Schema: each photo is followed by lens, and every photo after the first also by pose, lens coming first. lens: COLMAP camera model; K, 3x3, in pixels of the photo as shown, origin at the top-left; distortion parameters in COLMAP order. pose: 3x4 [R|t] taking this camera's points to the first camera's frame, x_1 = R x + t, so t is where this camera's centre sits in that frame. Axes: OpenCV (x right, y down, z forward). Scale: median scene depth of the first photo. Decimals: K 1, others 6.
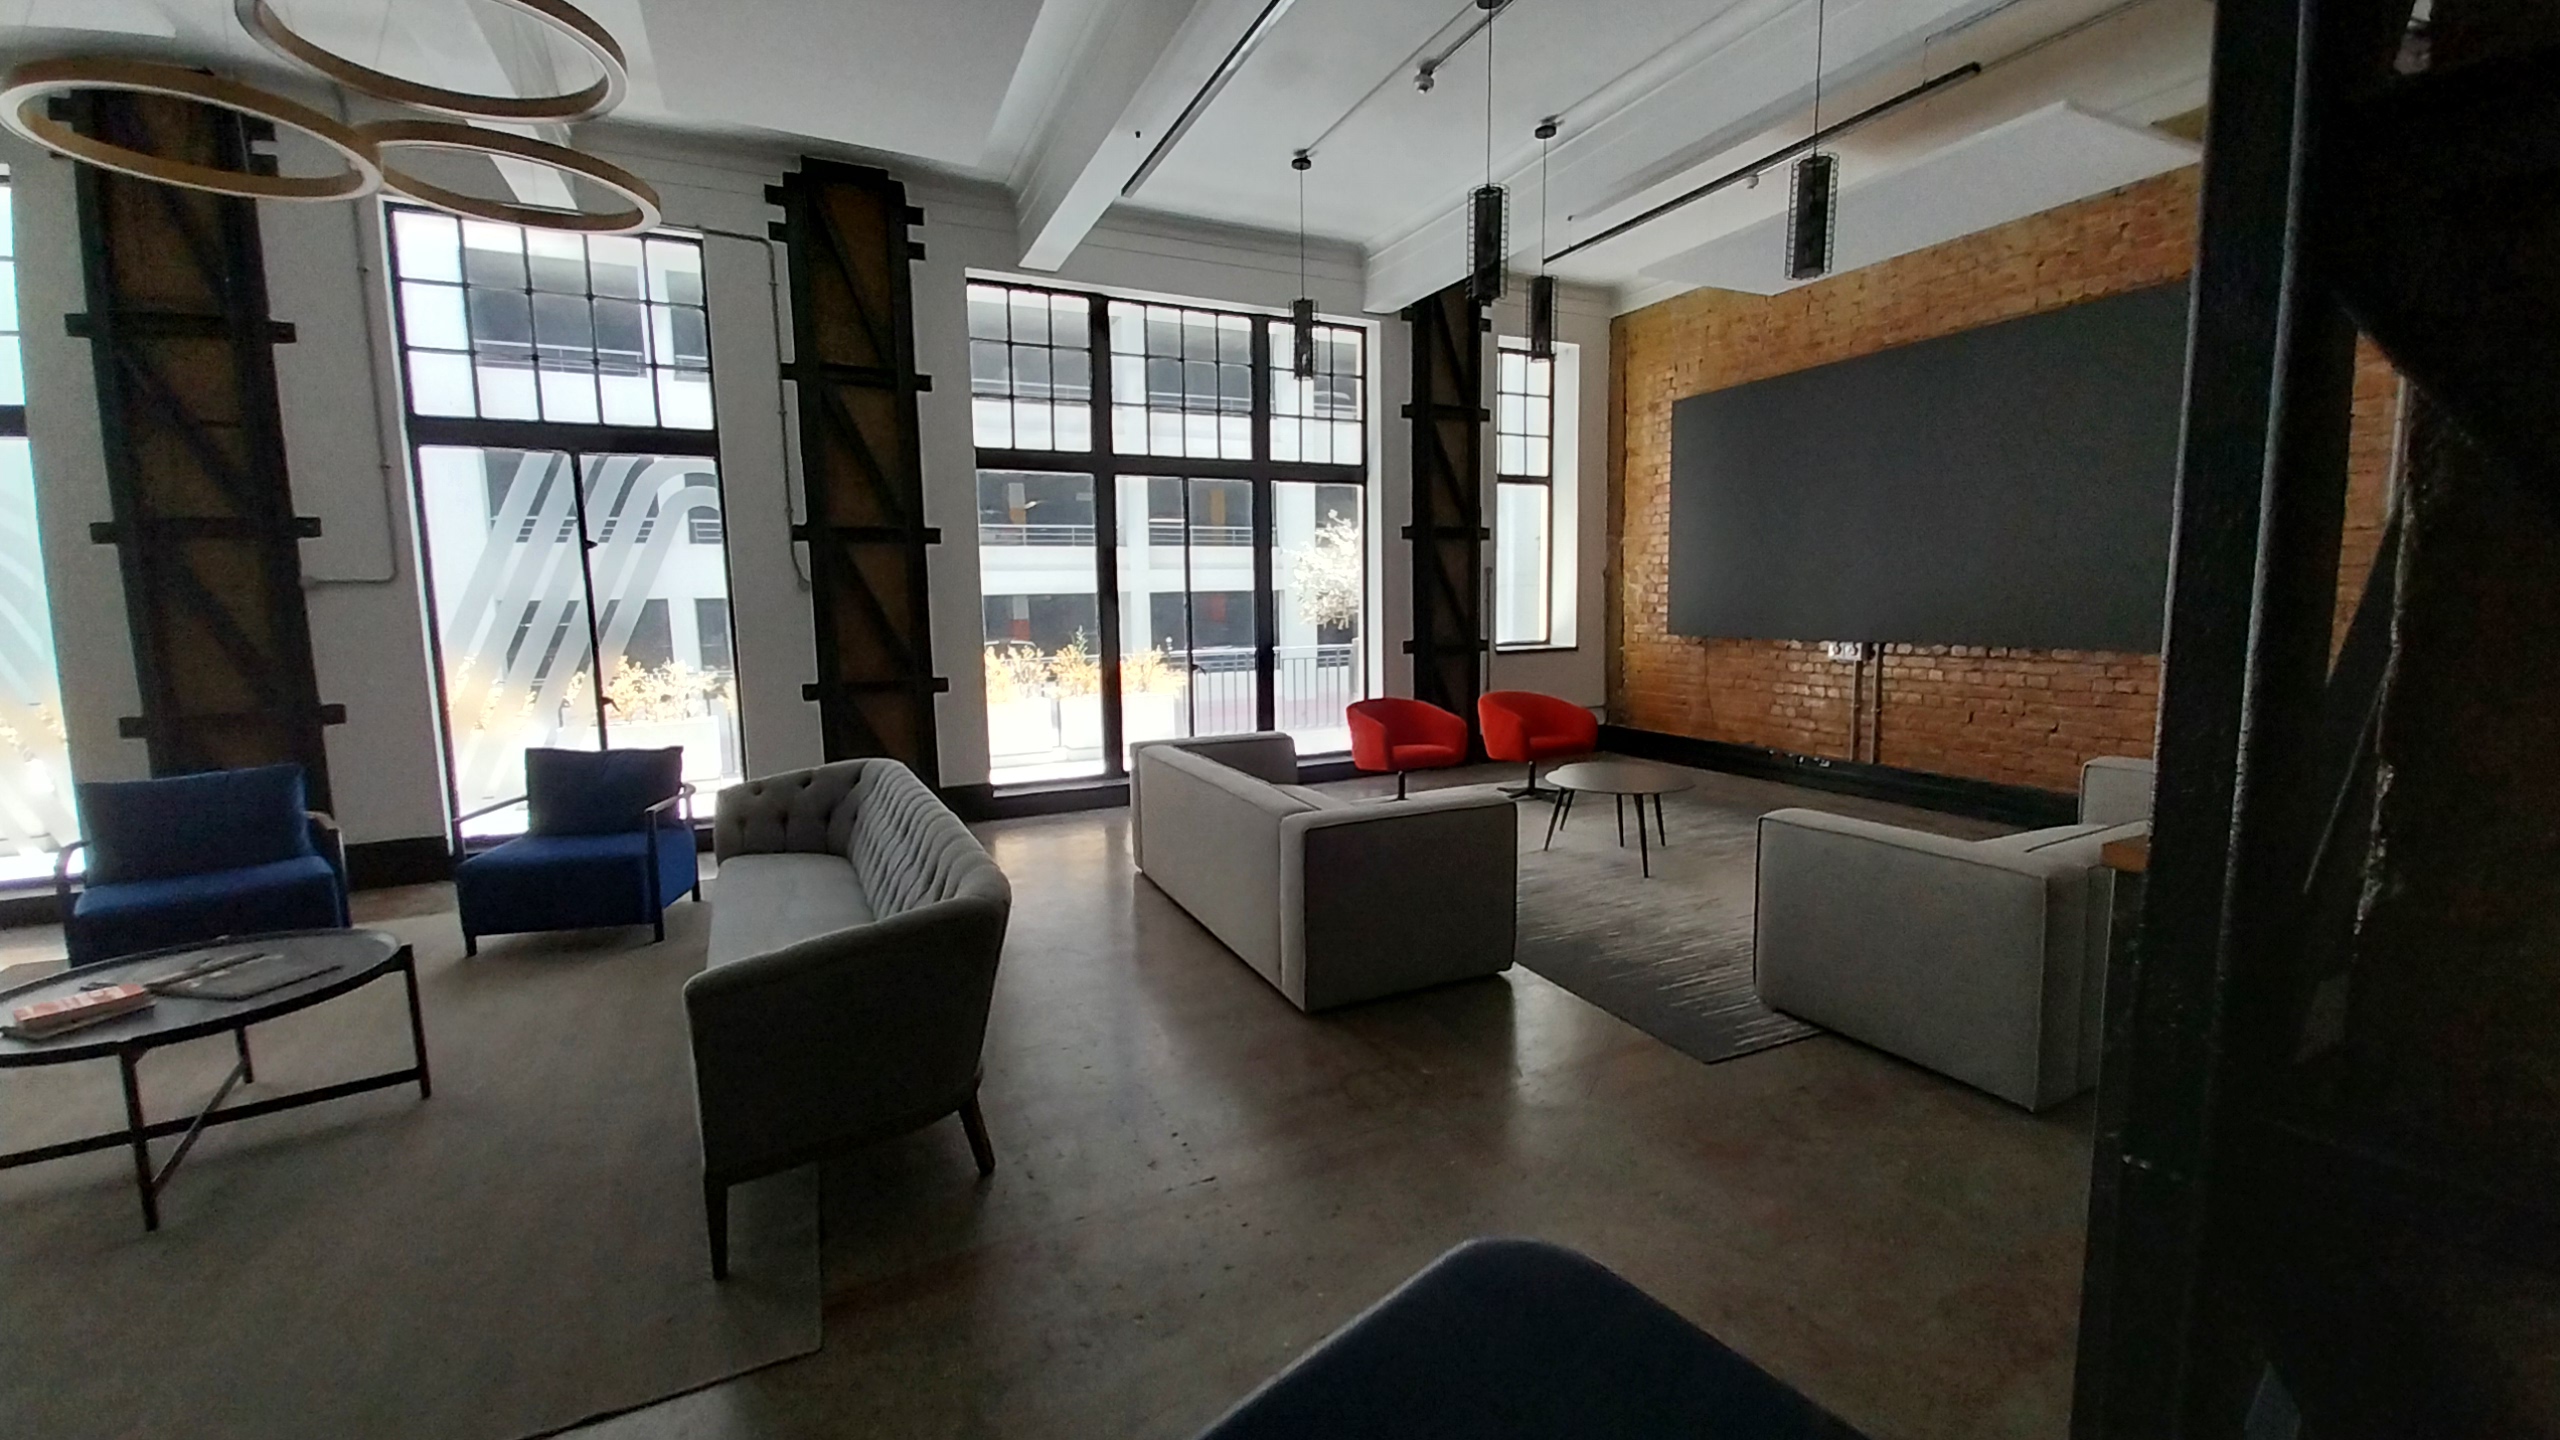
lens RADIAL K [[1007.7, 0, 1299.5], [0, 1007.7, 716.6], [0, 0, 1]] dist [0.022041, -0.014503]
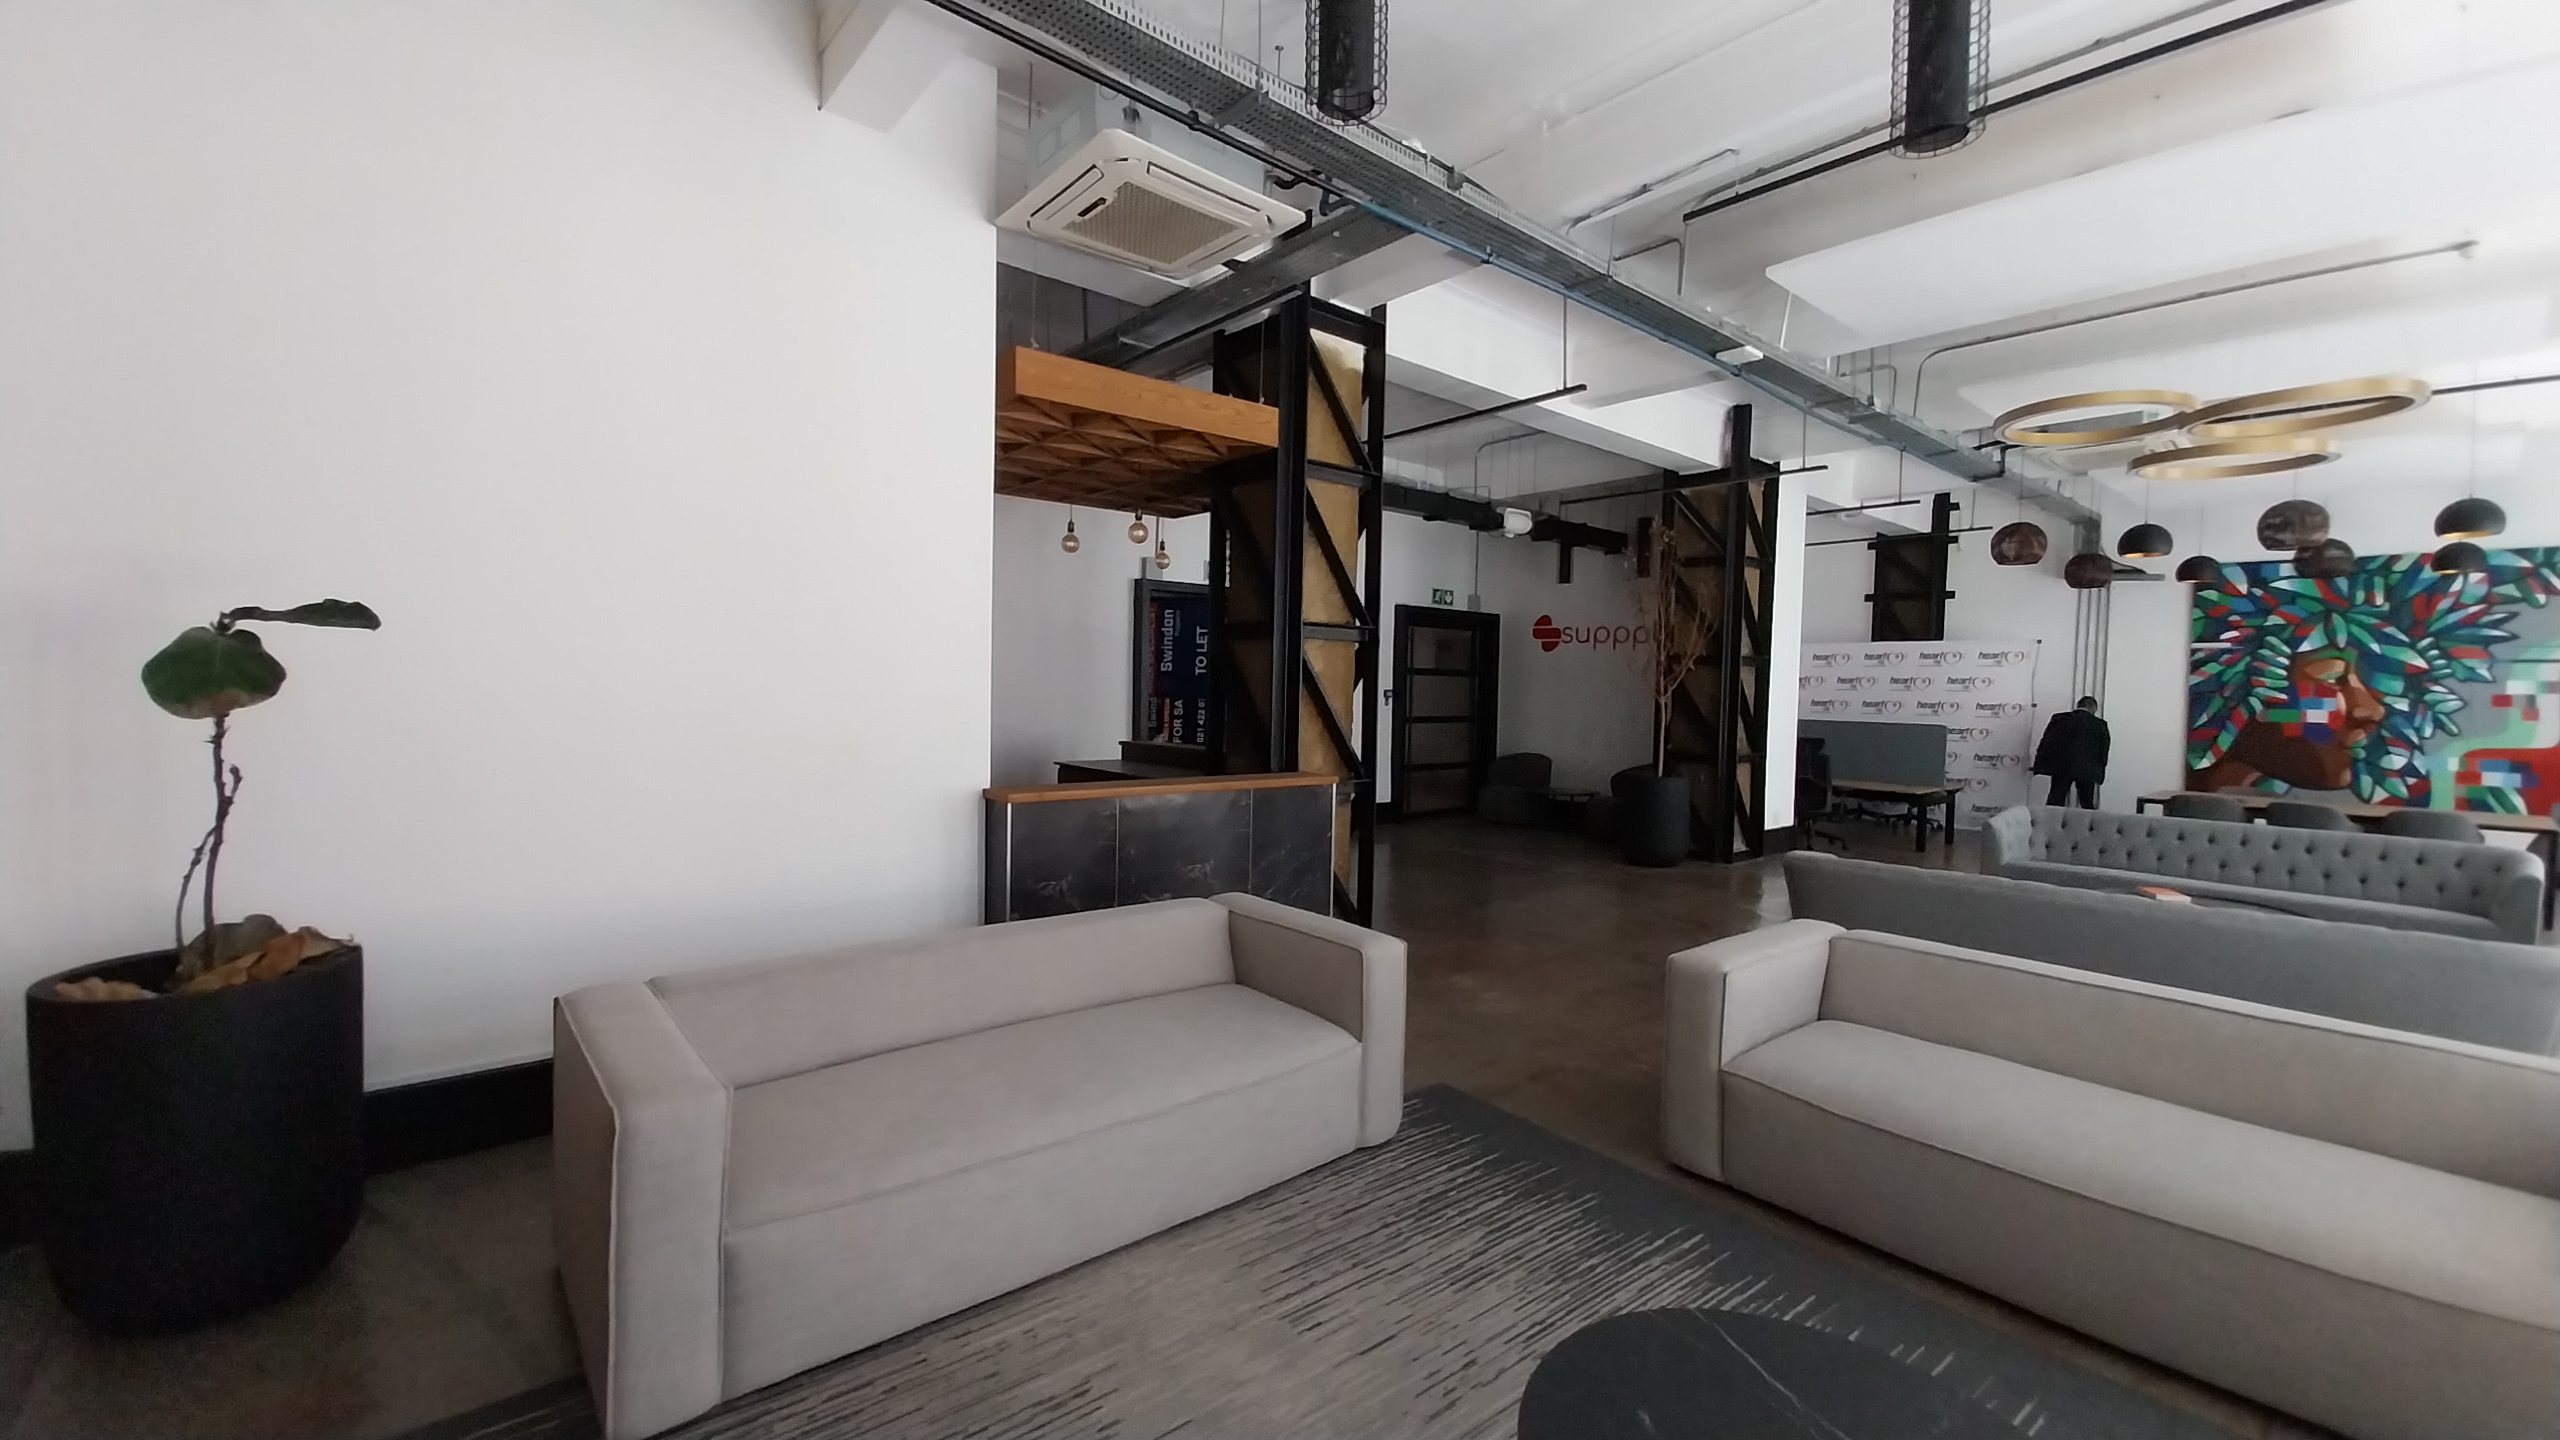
lens RADIAL K [[1007.7, 0, 1298.9], [0, 1007.7, 717.6], [0, 0, 1]] dist [0.022041, -0.014503]
pose [[-0.967805, 0.004836, -0.251653, 0.405270], [-0.034956, 0.987545, 0.153407, -0.130972], [0.249261, 0.157265, -0.955582, 0.950566]]
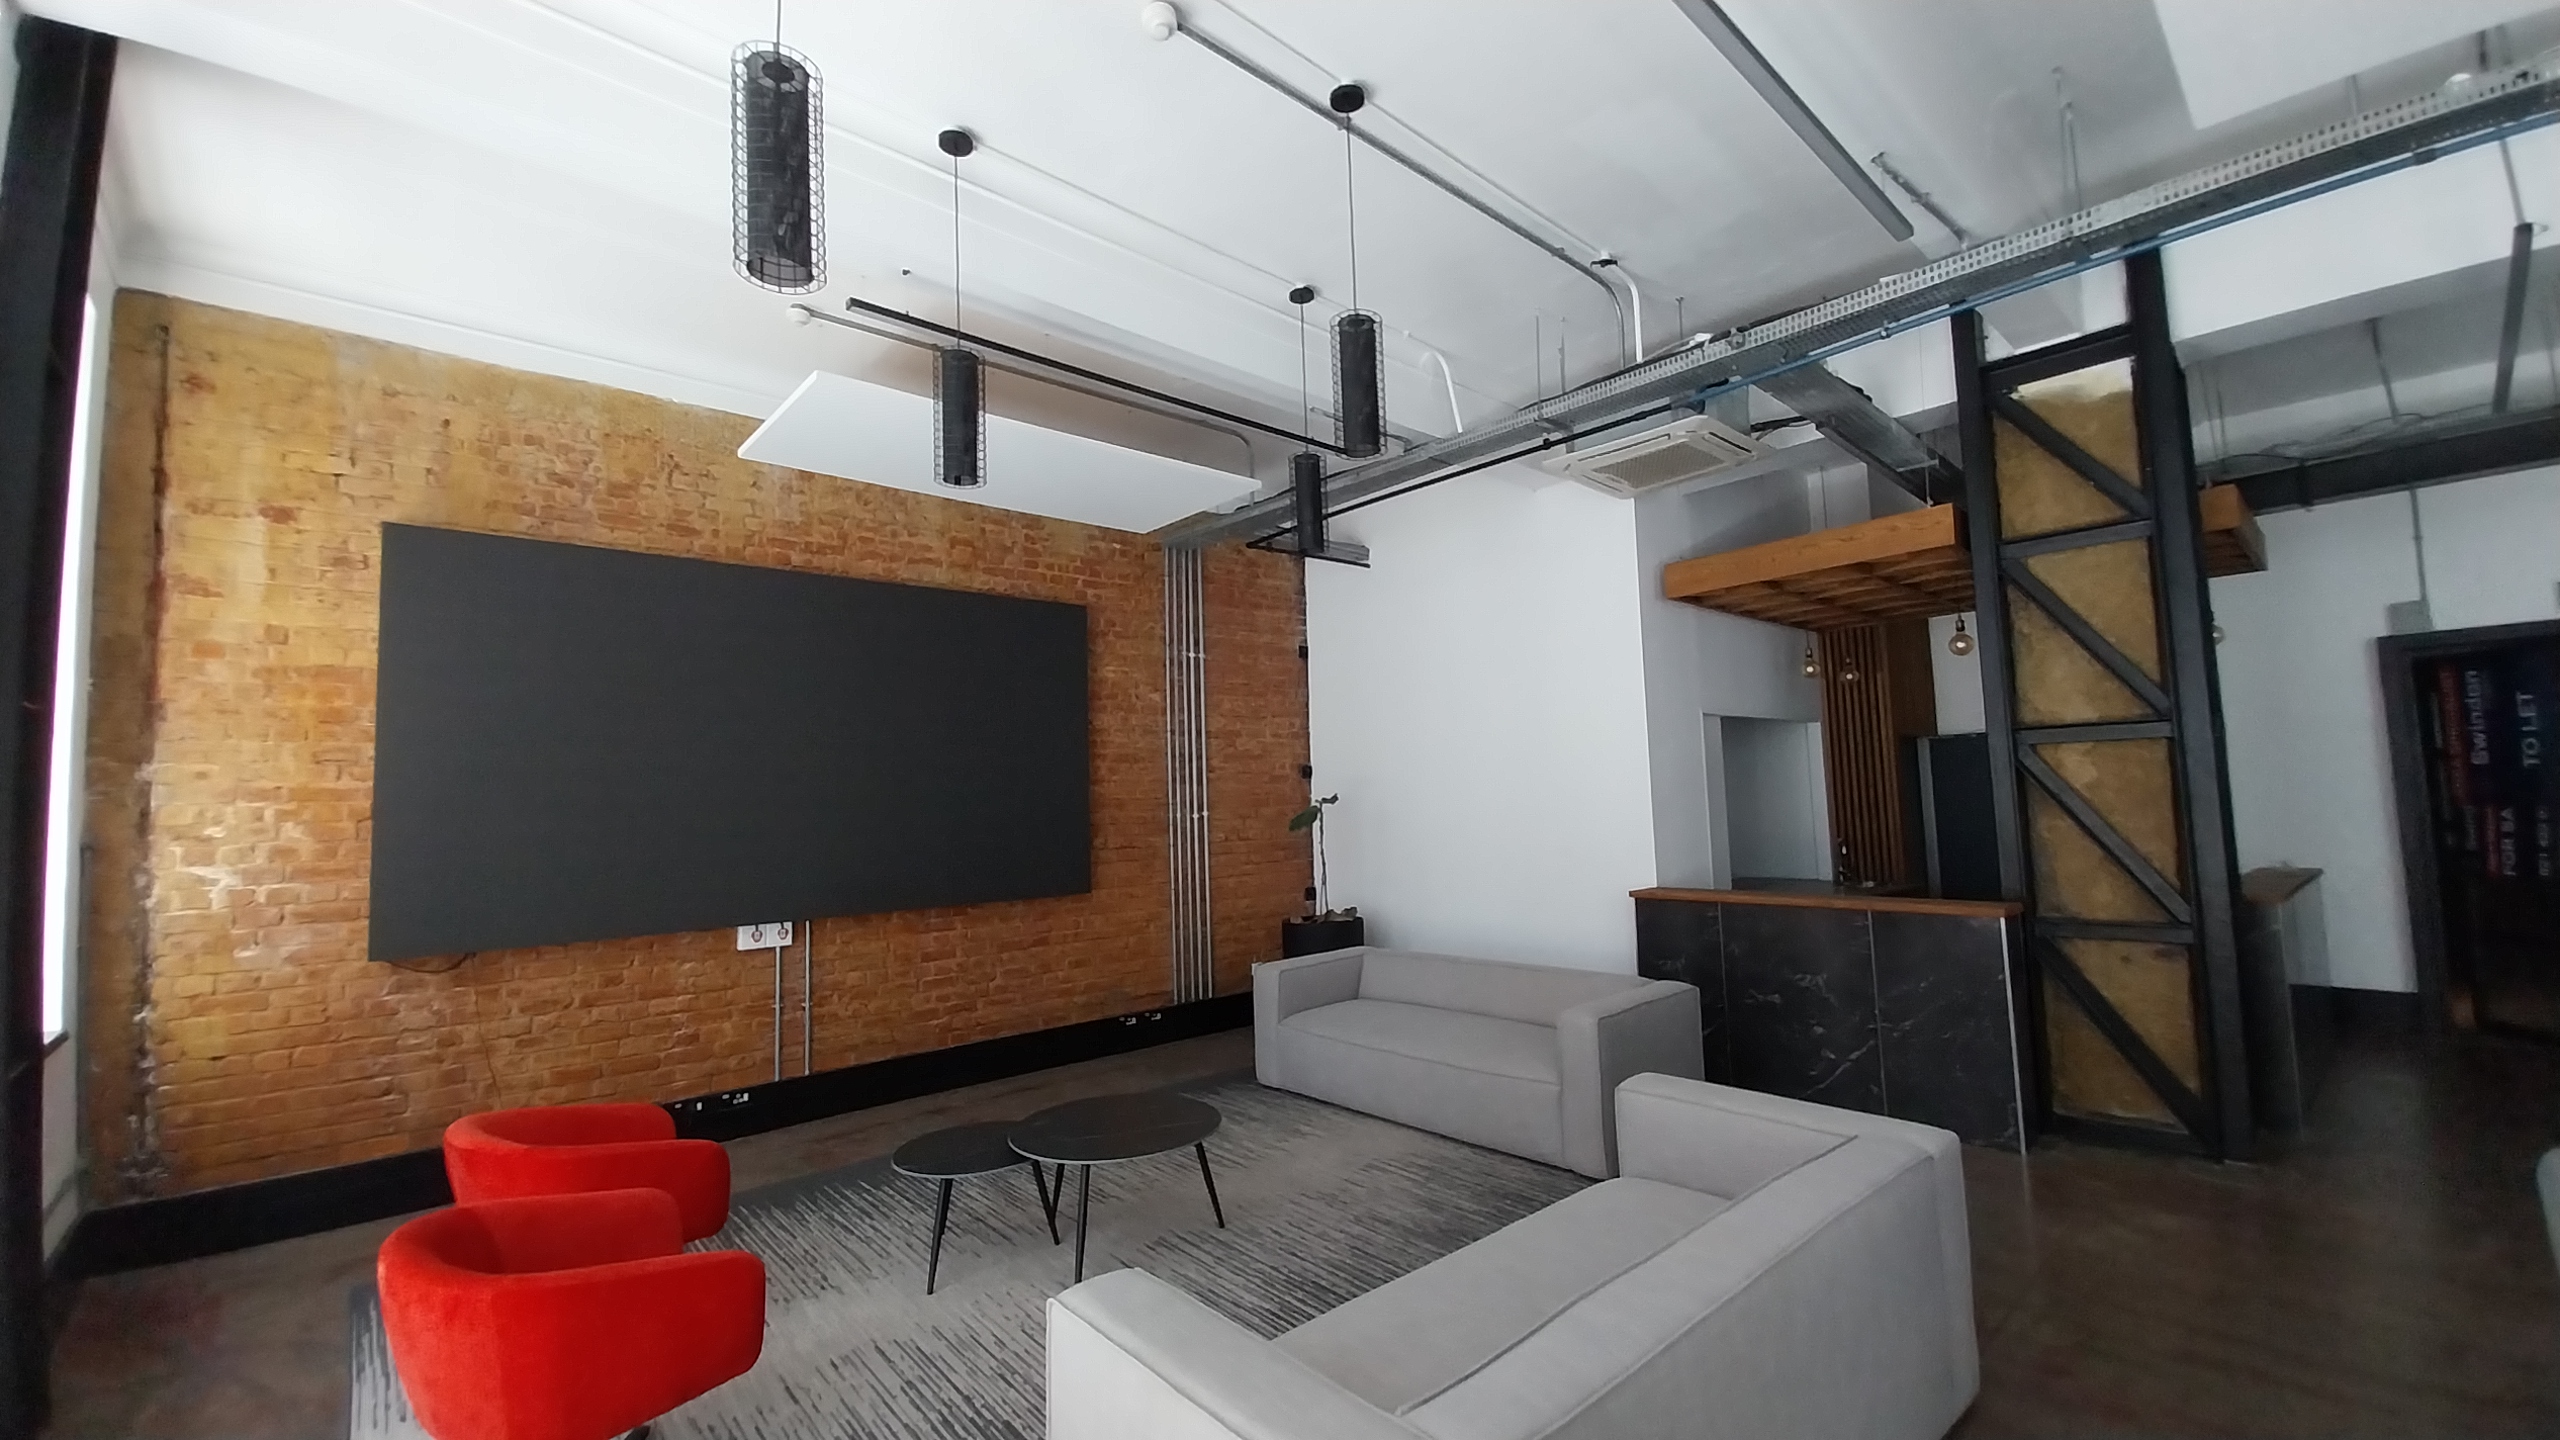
lens RADIAL K [[1007.7, 0, 1286.2], [0, 1007.7, 727.5], [0, 0, 1]] dist [0.022041, -0.014503]
pose [[-0.281099, 0.097776, 0.954685, -0.319930], [0.151843, 0.986797, -0.056356, -0.119261], [-0.947590, 0.129121, -0.292234, 0.849119]]
